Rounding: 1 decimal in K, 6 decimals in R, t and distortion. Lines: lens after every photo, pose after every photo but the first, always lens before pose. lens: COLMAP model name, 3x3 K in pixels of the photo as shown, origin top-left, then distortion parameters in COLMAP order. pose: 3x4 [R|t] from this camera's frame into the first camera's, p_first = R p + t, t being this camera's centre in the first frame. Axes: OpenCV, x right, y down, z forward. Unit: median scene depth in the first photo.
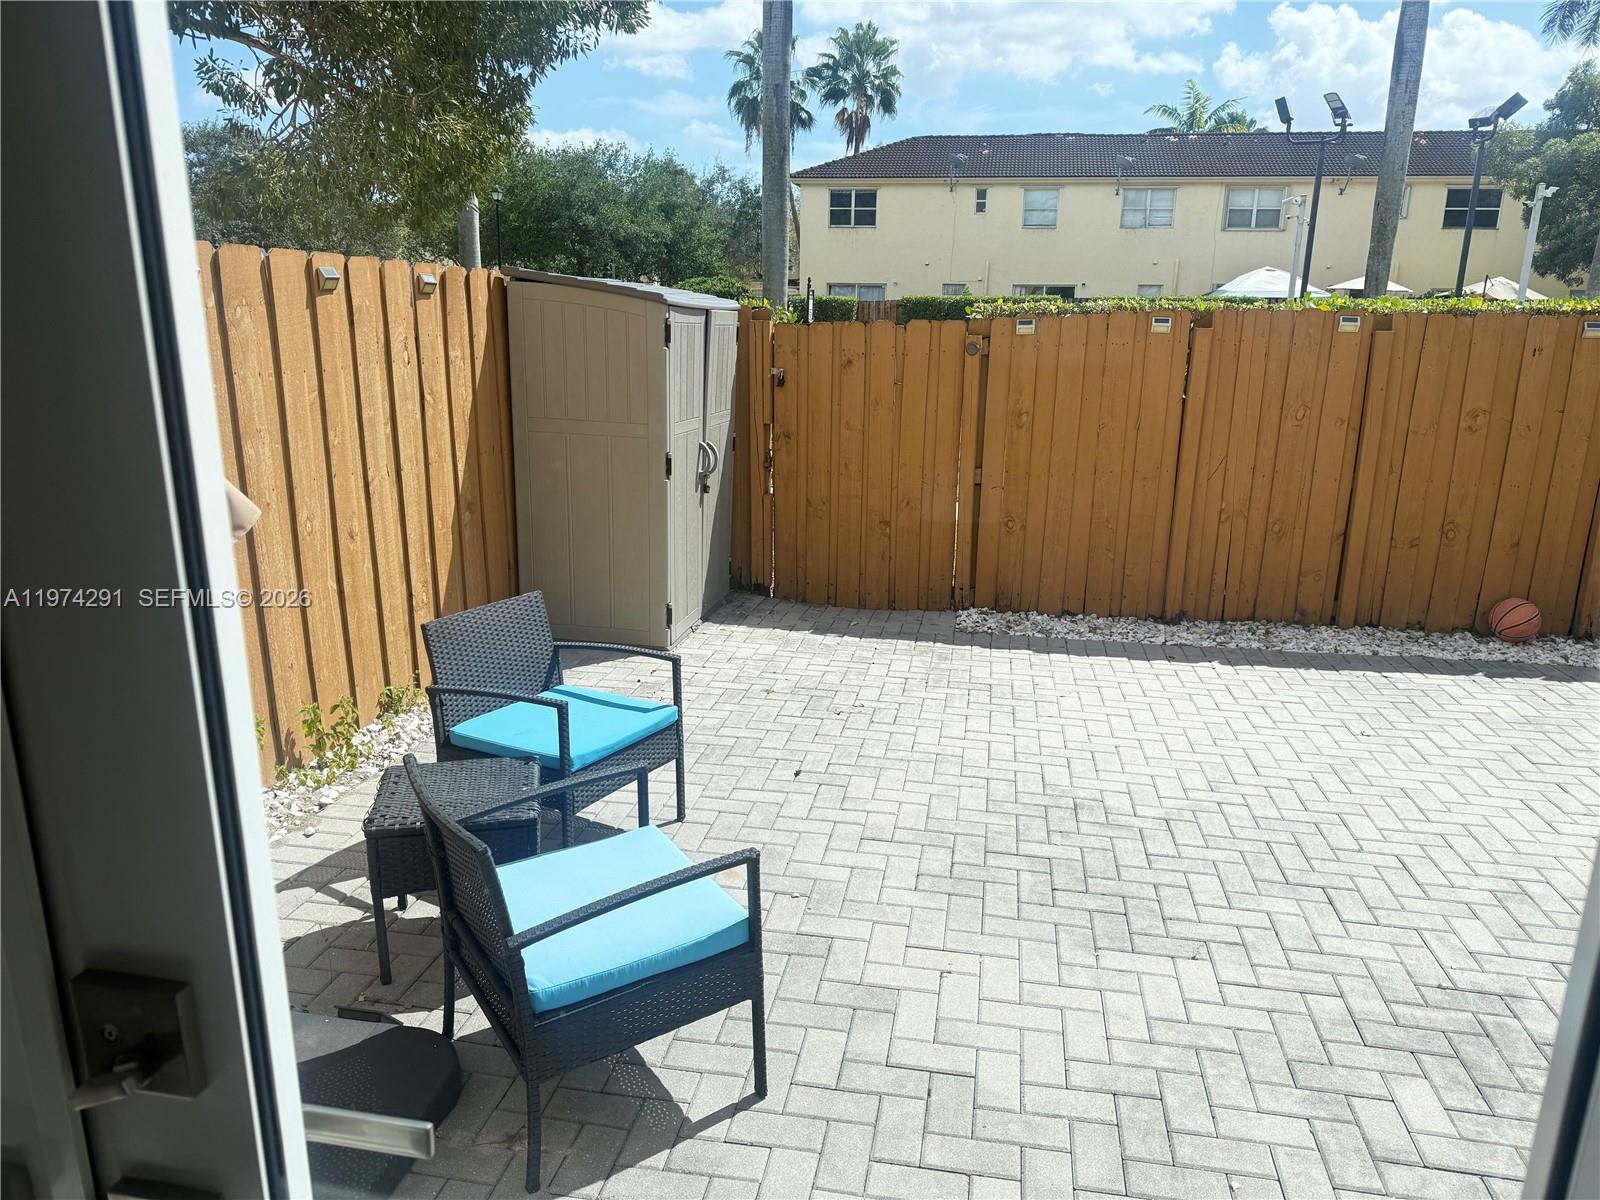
lens RADIAL K [[1105.9, 0, 828.4], [0, 1105.9, 608.5], [0, 0, 1]] dist [0.033765, -0.036661]
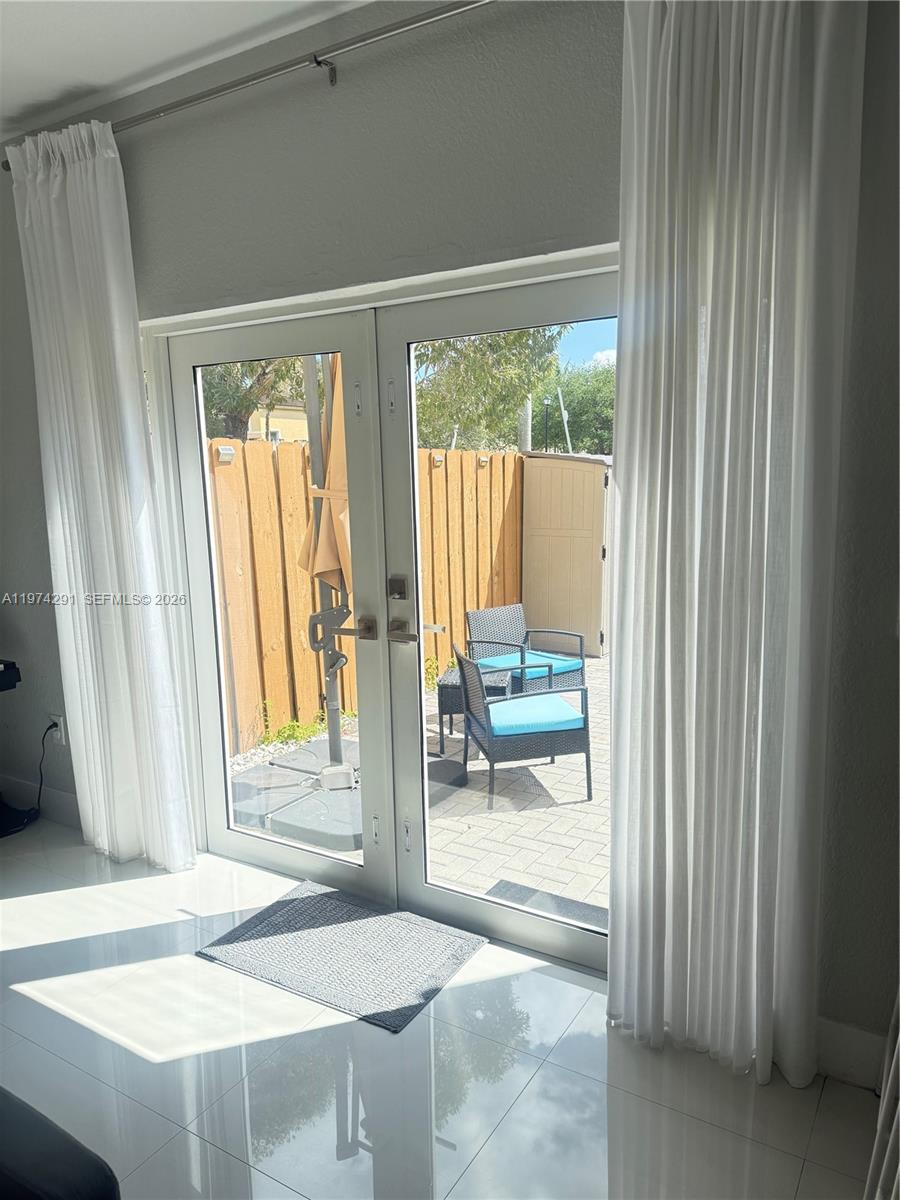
lens RADIAL K [[829.4, 0, 451.0], [0, 829.4, 602.9], [0, 0, 1]] dist [0.033765, -0.036661]
pose [[0.923021, 0.015955, -0.384418, 0.164599], [-0.058001, 0.993492, -0.098033, 0.110999], [0.380352, 0.112783, 0.917939, -0.363983]]
